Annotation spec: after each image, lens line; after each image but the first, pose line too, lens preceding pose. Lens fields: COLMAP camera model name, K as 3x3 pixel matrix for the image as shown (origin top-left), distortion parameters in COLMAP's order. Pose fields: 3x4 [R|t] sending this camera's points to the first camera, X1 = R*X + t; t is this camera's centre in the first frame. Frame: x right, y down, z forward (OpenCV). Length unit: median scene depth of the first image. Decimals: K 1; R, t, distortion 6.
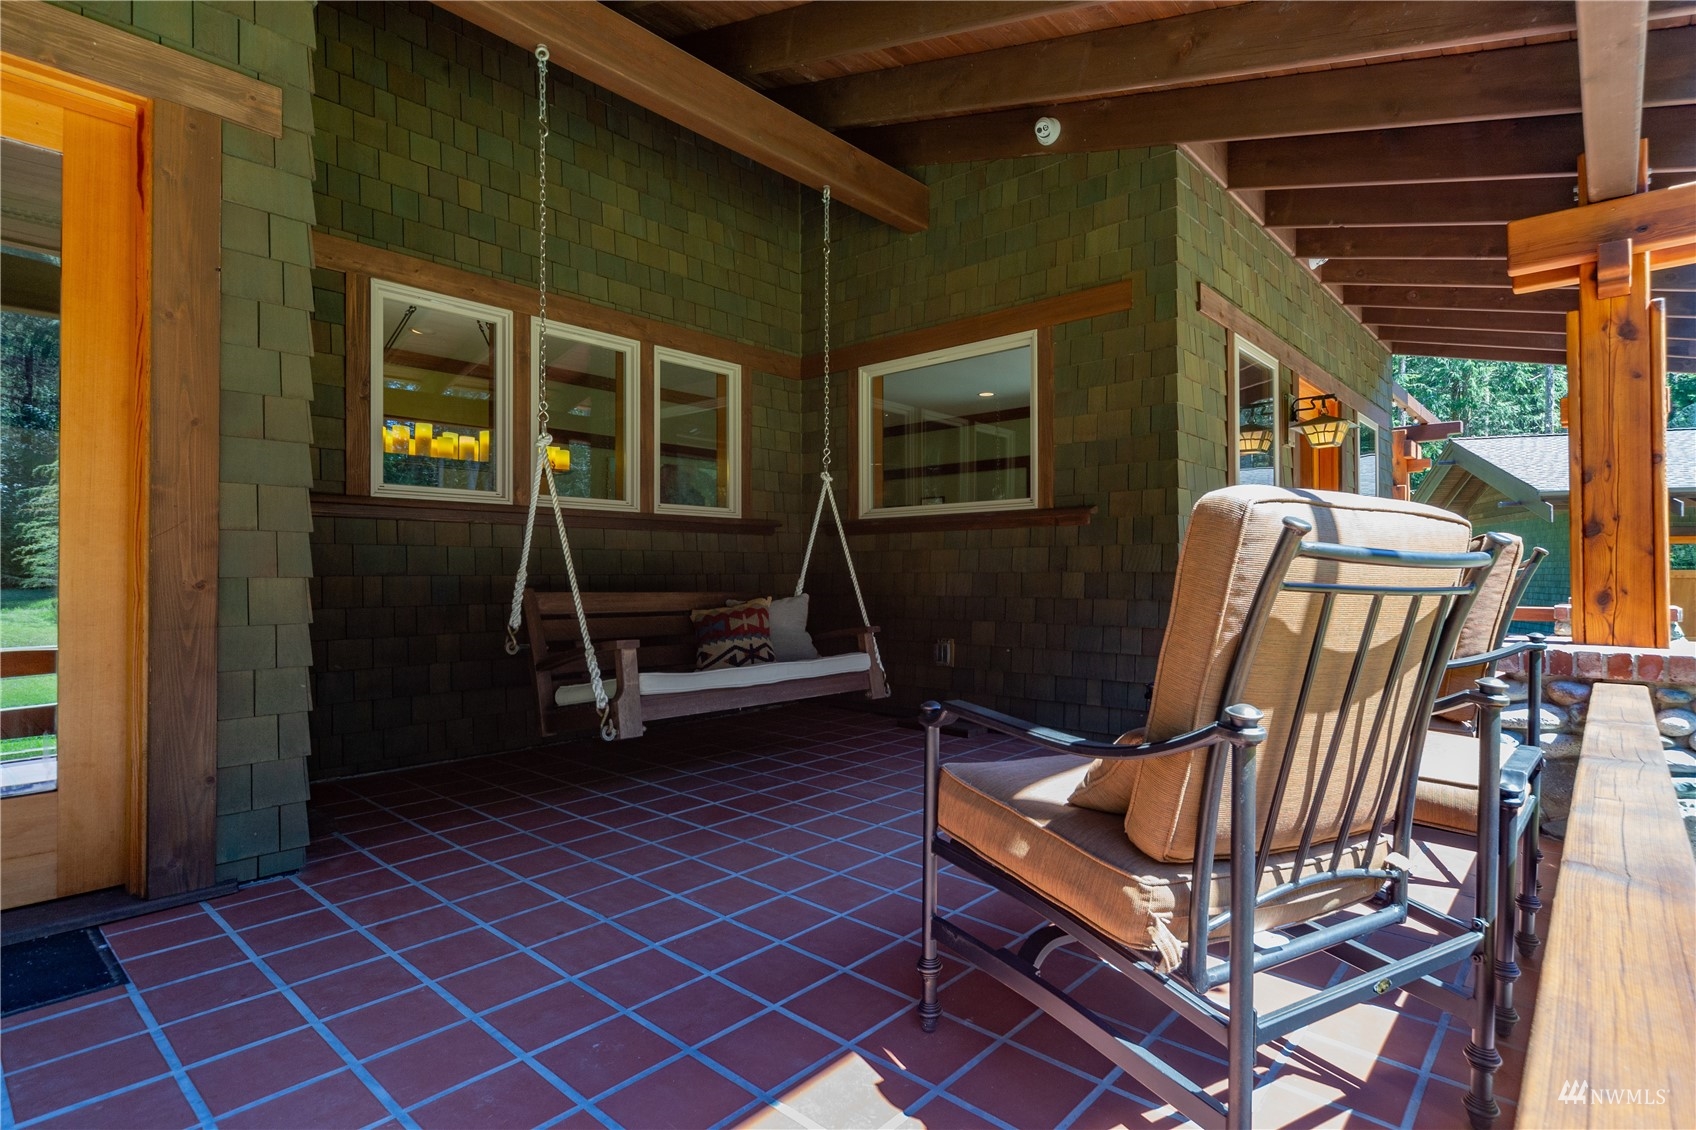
lens RADIAL K [[854.3, 0, 854.3], [0, 854.3, 556.6], [0, 0, 1]] dist [-0.000113, 0.000191]
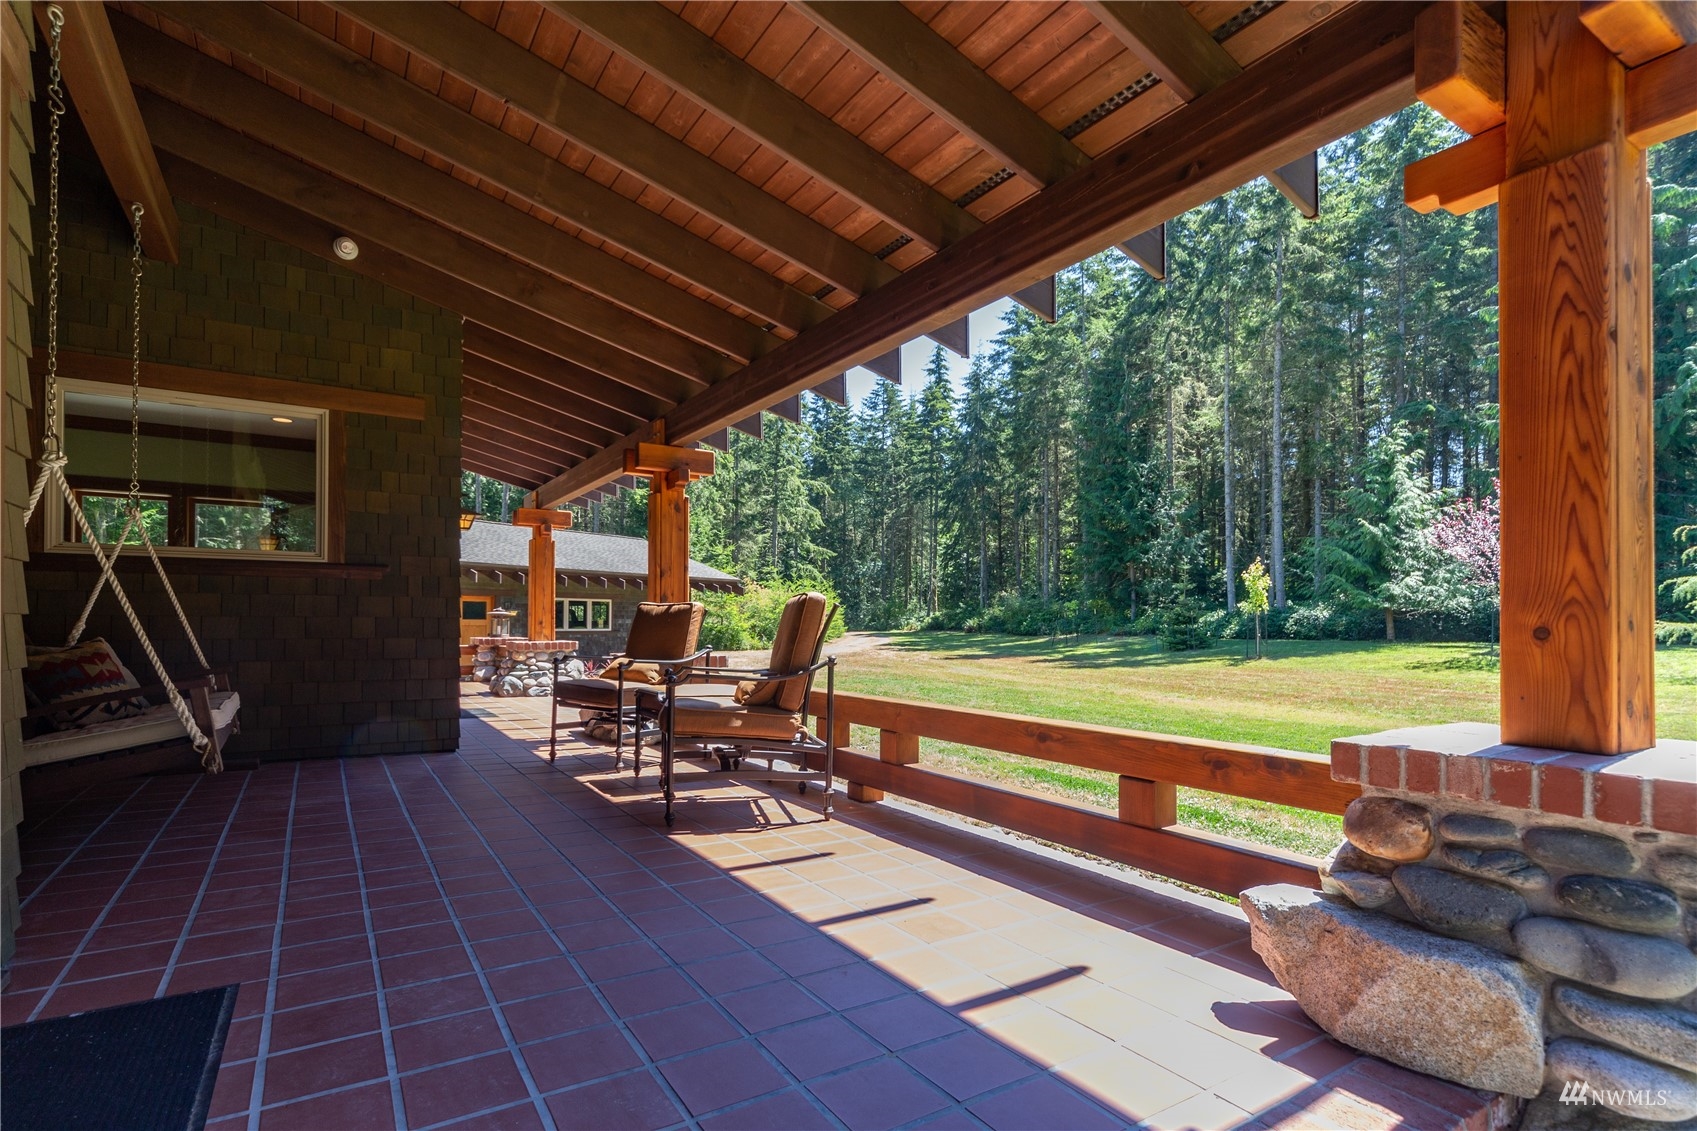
lens RADIAL K [[854.8, 0, 854.8], [0, 854.8, 557.1], [0, 0, 1]] dist [-0.000113, 0.000191]
pose [[0.279051, 0.078929, 0.957027, -0.894847], [-0.025392, 0.996874, -0.074812, 0.008124], [-0.959941, -0.003424, 0.280183, -0.032329]]
